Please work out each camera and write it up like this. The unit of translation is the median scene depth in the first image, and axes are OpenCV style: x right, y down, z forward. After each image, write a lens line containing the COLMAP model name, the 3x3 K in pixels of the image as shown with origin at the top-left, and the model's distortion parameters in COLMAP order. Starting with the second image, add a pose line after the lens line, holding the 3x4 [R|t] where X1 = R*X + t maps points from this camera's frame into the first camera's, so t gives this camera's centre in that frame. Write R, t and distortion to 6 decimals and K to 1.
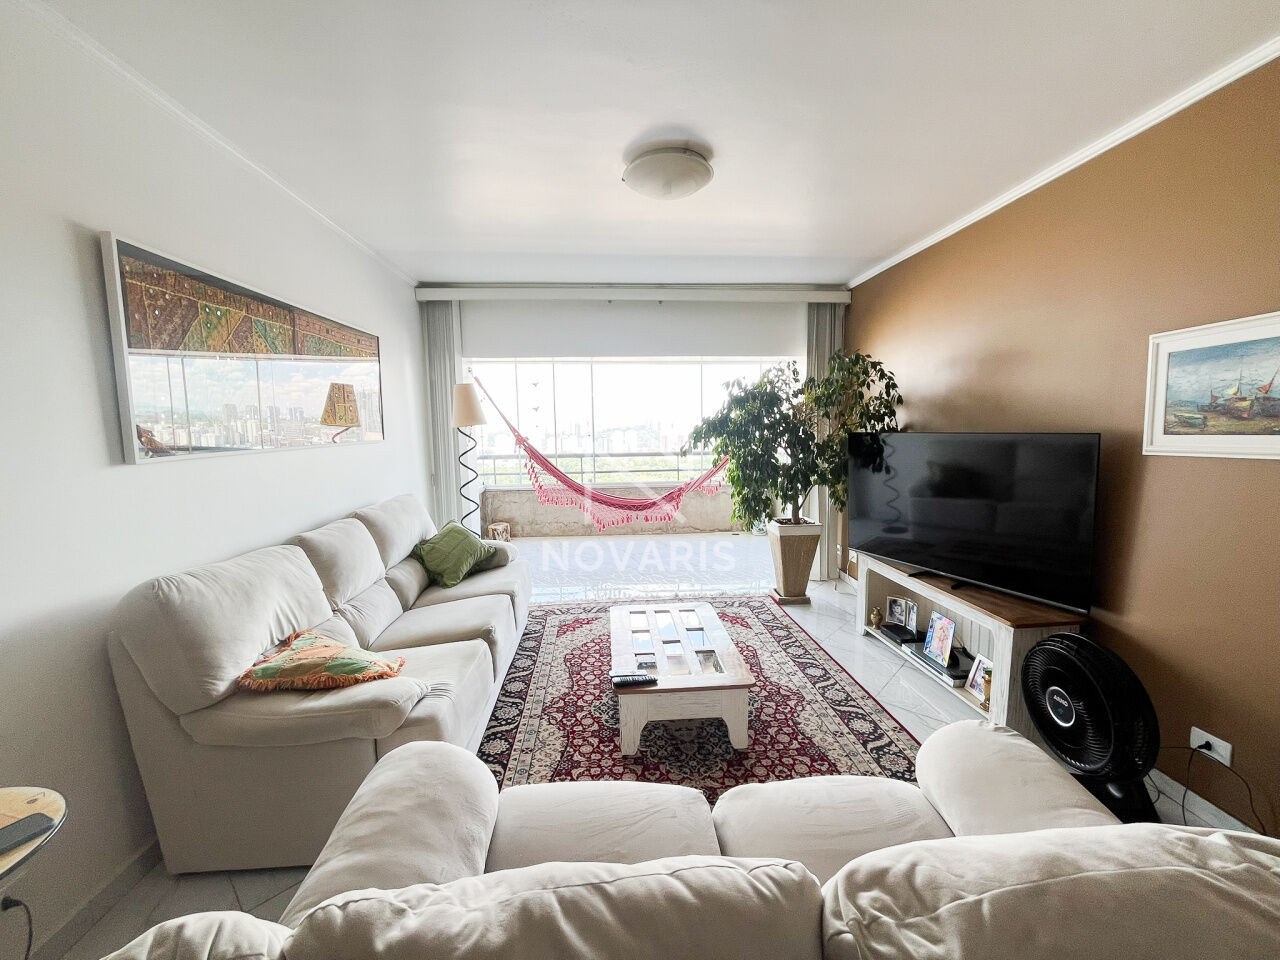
lens RADIAL K [[520.7, 0, 638.1], [0, 520.7, 484.0], [0, 0, 1]] dist [0.001379, 0.000435]
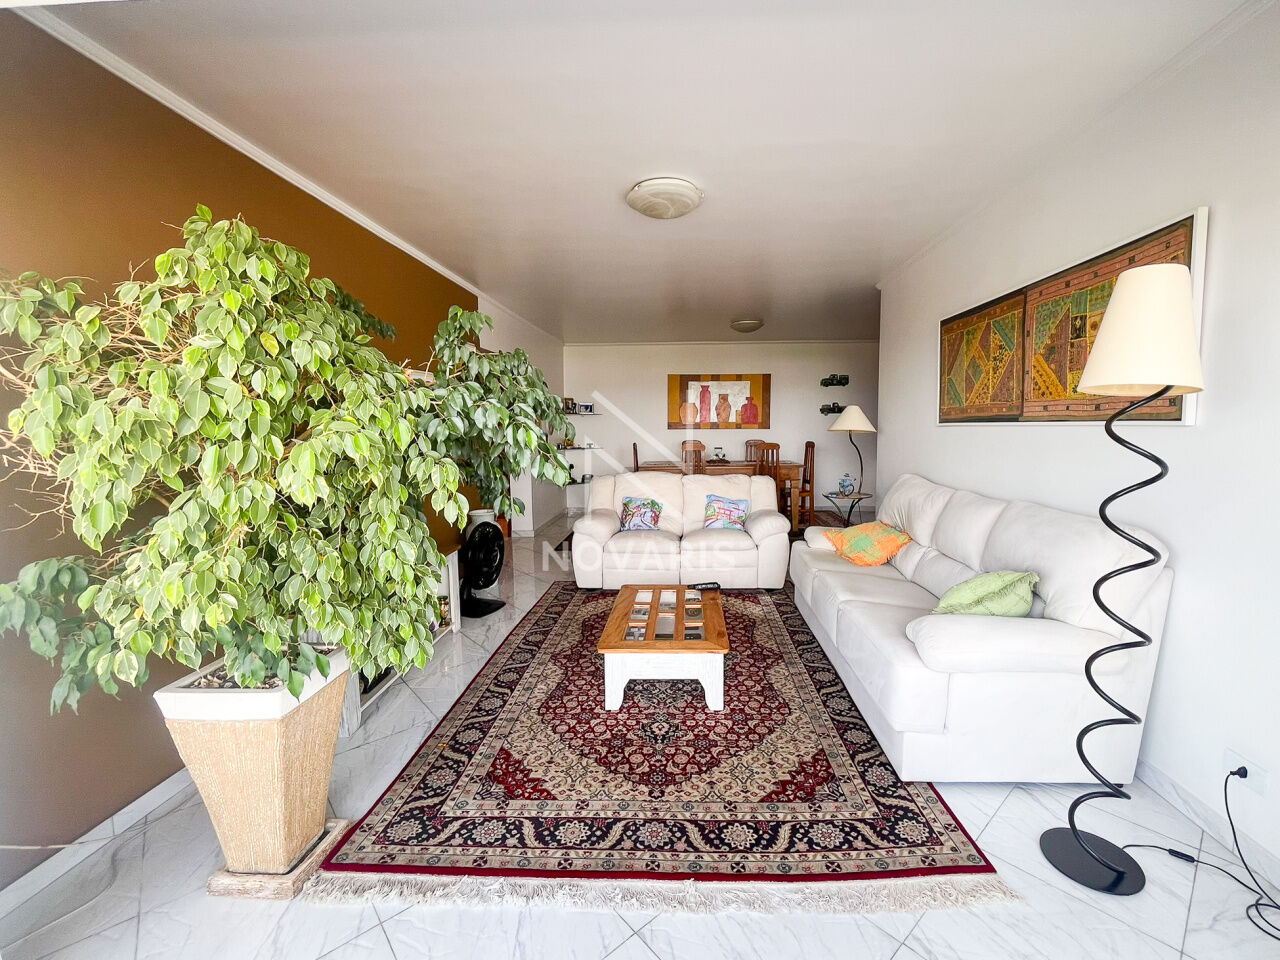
lens RADIAL K [[521.2, 0, 638.8], [0, 521.2, 486.2], [0, 0, 1]] dist [-0.002515, 0.000060]
pose [[-0.987107, 0.009290, 0.159789, -0.039242], [0.045933, 0.972764, 0.227201, -0.145778], [-0.153327, 0.231611, -0.960649, 1.432815]]
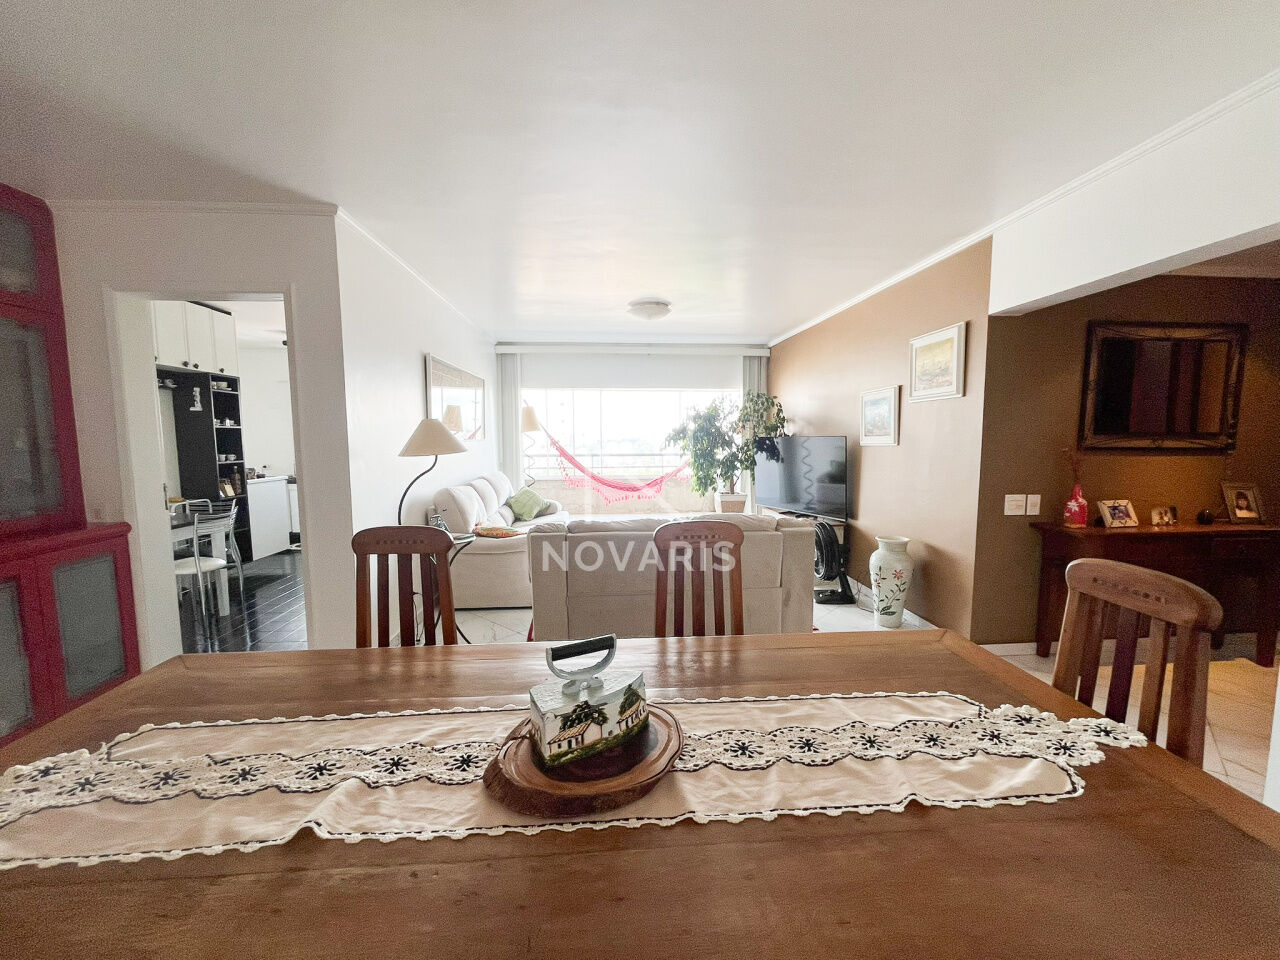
lens RADIAL K [[521.2, 0, 638.8], [0, 521.2, 486.2], [0, 0, 1]] dist [-0.002515, 0.000060]
pose [[0.999893, 0.008166, 0.012173, -0.003183], [-0.007931, 0.999784, -0.019225, 0.092111], [-0.012327, 0.019127, 0.999741, -0.667328]]
